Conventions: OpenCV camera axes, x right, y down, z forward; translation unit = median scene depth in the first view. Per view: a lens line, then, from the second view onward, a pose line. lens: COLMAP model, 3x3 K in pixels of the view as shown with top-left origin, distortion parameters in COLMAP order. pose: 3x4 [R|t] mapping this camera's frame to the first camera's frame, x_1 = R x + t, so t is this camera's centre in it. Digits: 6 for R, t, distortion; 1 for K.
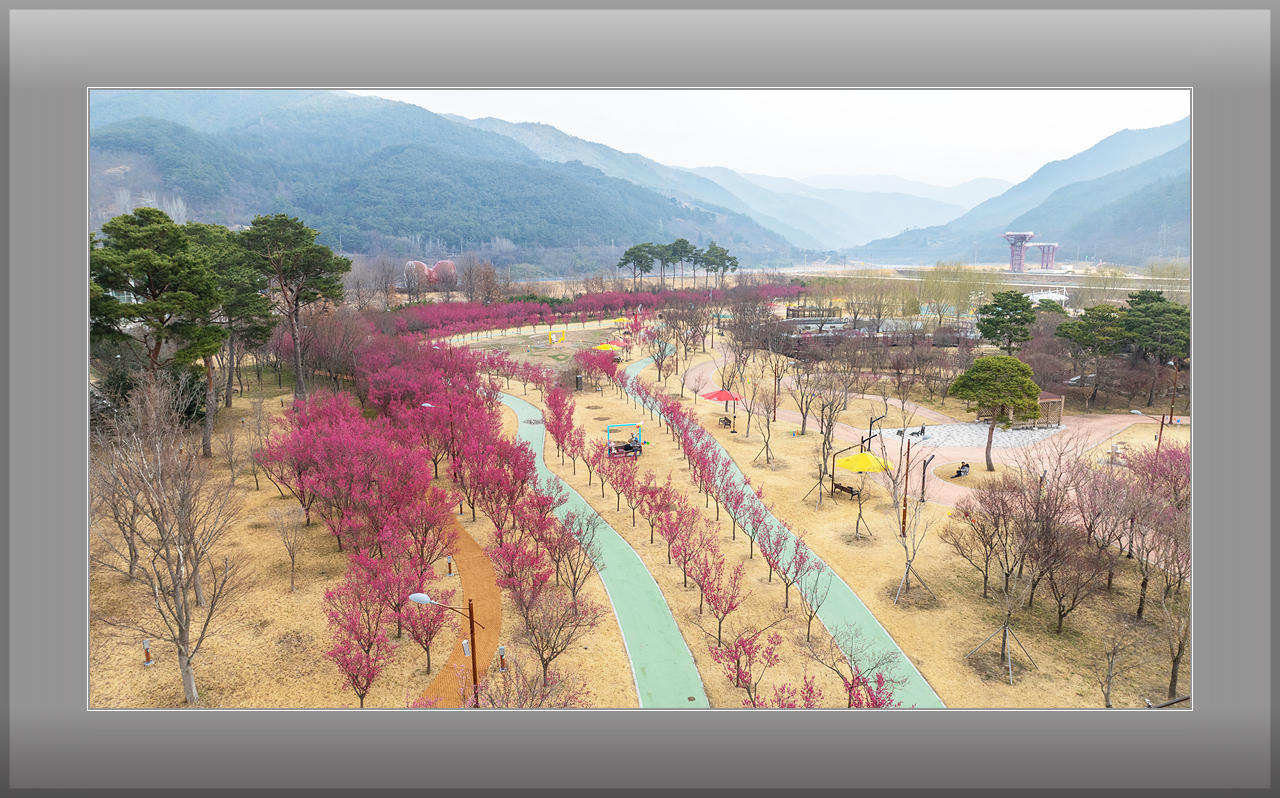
lens RADIAL K [[788.0, 0, 636.5], [0, 788.0, 400.9], [0, 0, 1]] dist [-0.036342, 0.035970]
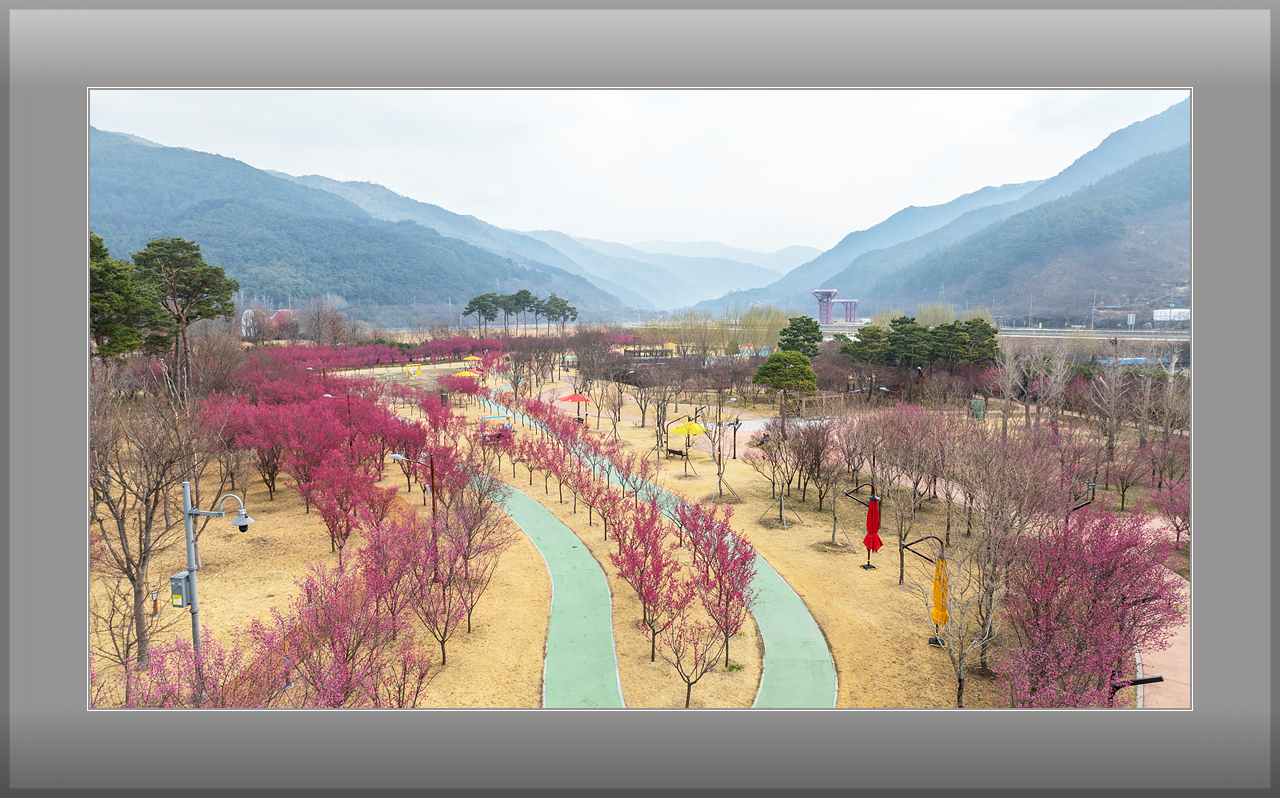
lens RADIAL K [[788.0, 0, 643.4], [0, 788.0, 400.5], [0, 0, 1]] dist [-0.036342, 0.035970]
pose [[0.977154, -0.021696, 0.211424, -0.015196], [0.037976, 0.996590, -0.073248, 0.031937], [-0.209113, 0.079604, 0.974646, -0.065299]]
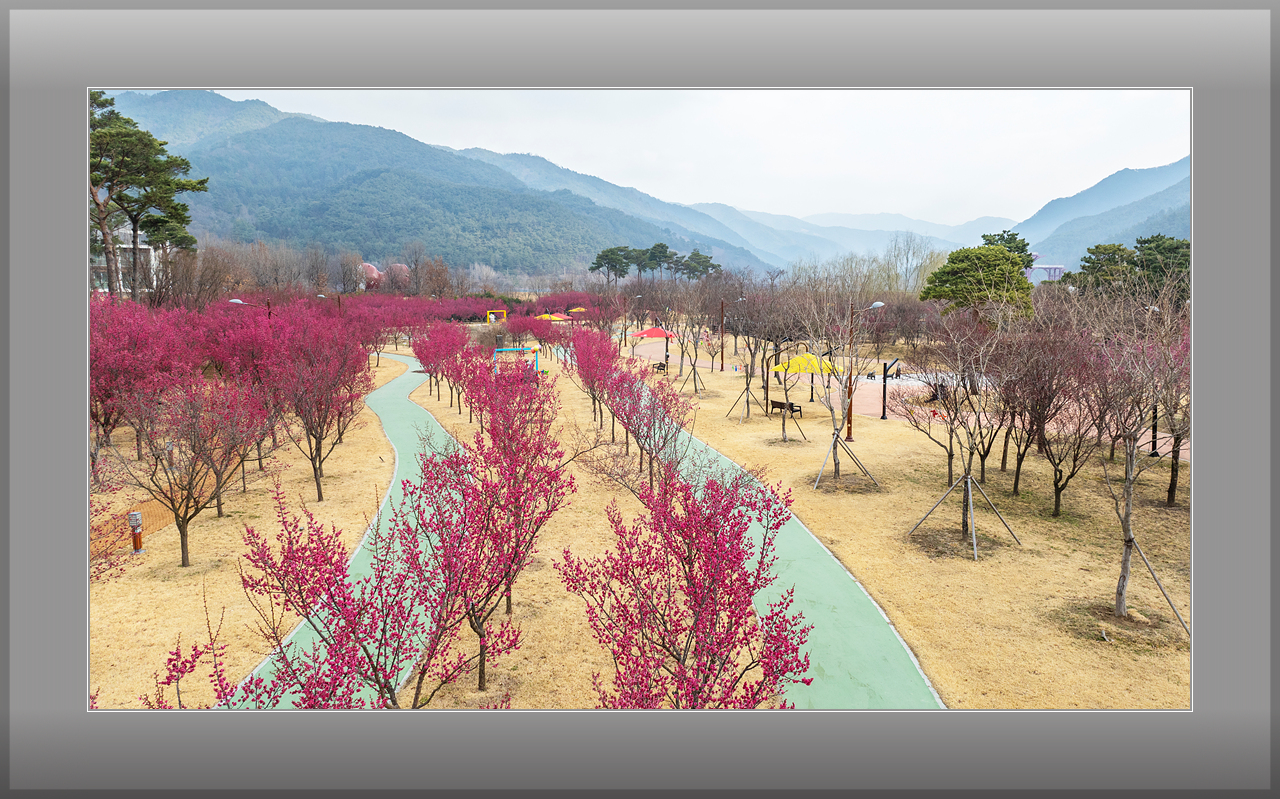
lens RADIAL K [[835.4, 0, 669.8], [0, 835.4, 377.4], [0, 0, 1]] dist [-0.022065, 0.002340]
pose [[0.999041, -0.000451, 0.043780, 0.031992], [0.004174, 0.996373, -0.084988, 0.040895], [-0.043583, 0.085090, 0.995420, 0.053197]]
